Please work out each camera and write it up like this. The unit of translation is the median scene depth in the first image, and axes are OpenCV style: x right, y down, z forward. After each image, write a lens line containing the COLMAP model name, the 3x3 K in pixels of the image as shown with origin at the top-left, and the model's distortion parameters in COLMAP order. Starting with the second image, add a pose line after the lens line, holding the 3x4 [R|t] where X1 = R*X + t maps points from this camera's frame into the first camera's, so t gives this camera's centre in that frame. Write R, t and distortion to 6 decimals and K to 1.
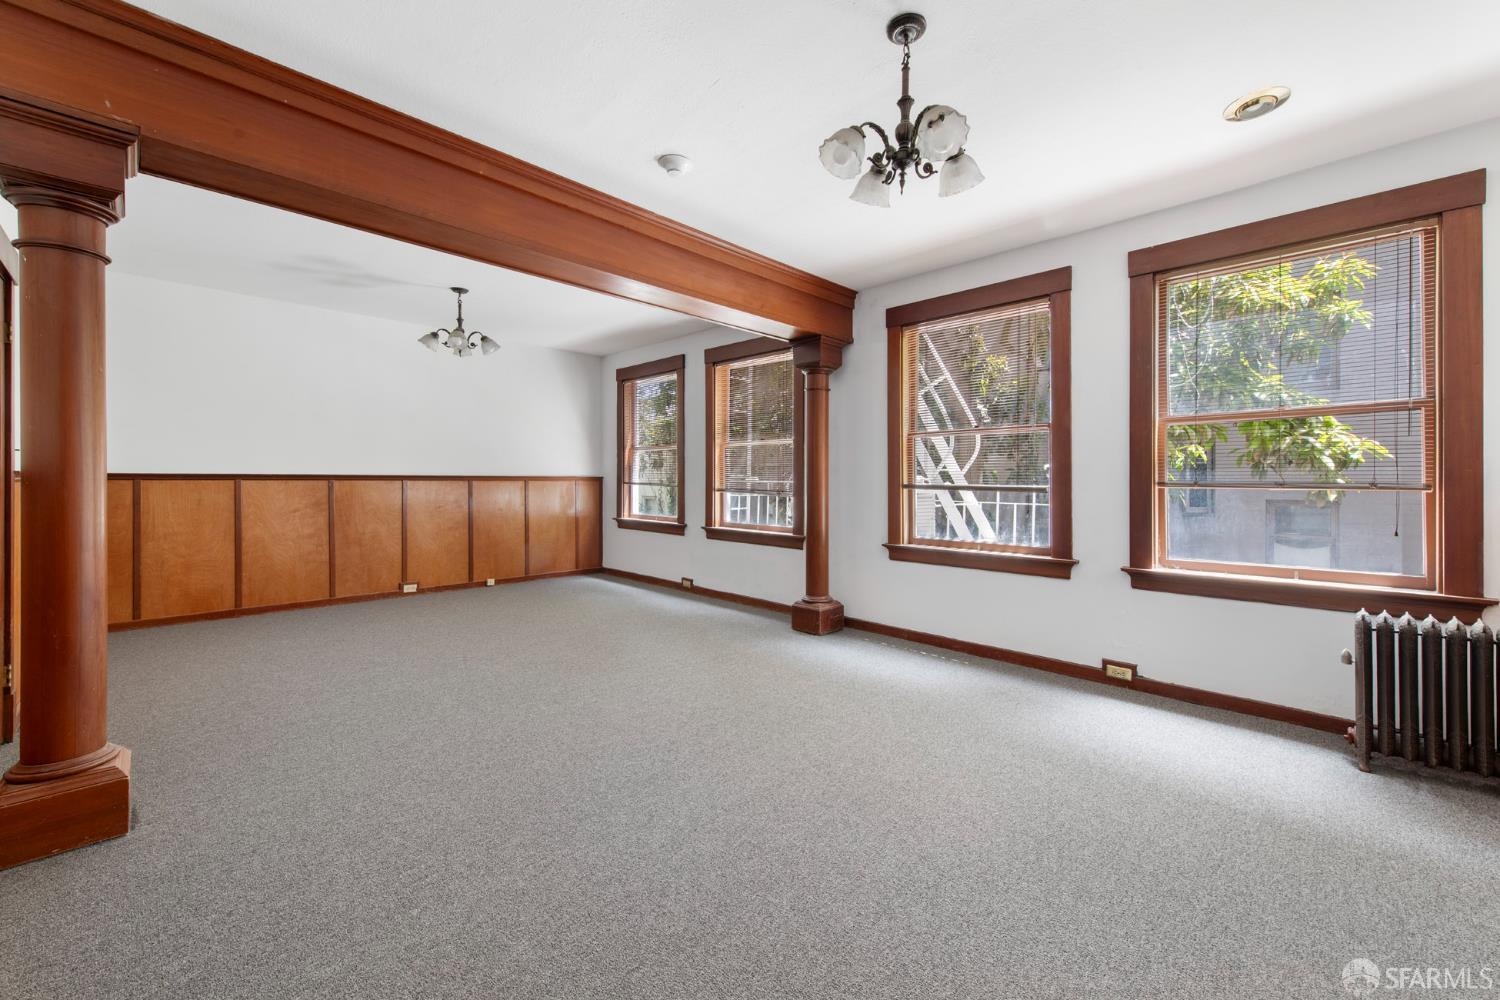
lens RADIAL K [[594.8, 0, 751.5], [0, 594.8, 482.3], [0, 0, 1]] dist [0.000801, 0.000055]
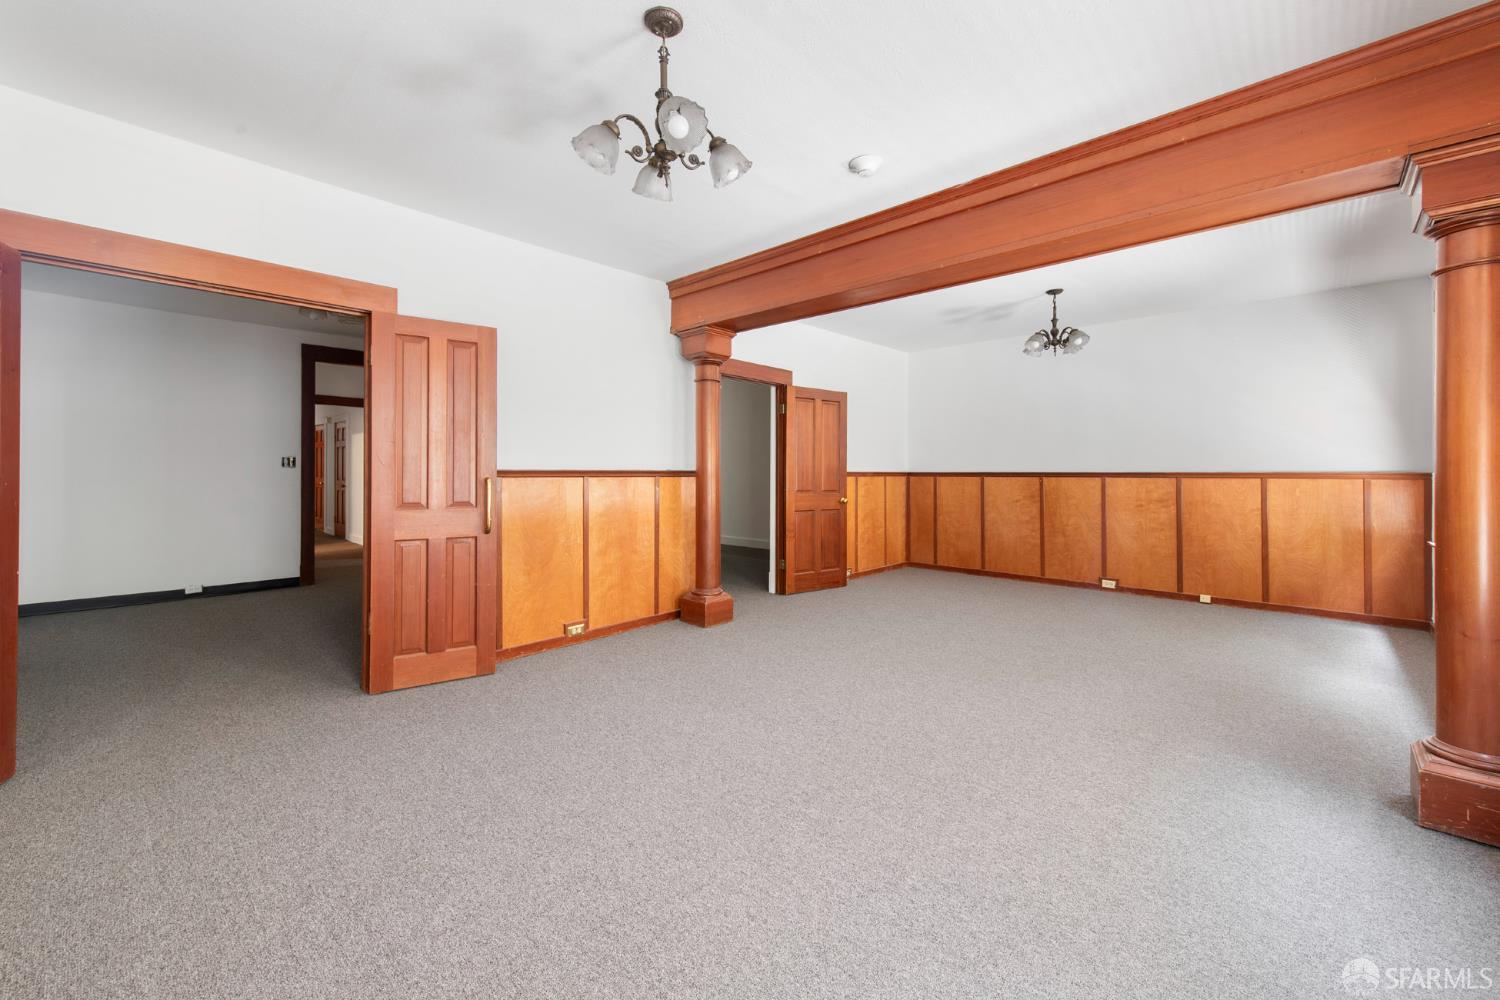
lens RADIAL K [[586.3, 0, 755.2], [0, 586.3, 466.6], [0, 0, 1]] dist [0.001015, 0.000024]
pose [[0.039178, -0.016319, -0.999099, 0.435109], [-0.009025, 0.999820, -0.016685, 0.000873], [0.999191, 0.009670, 0.039024, 0.388483]]
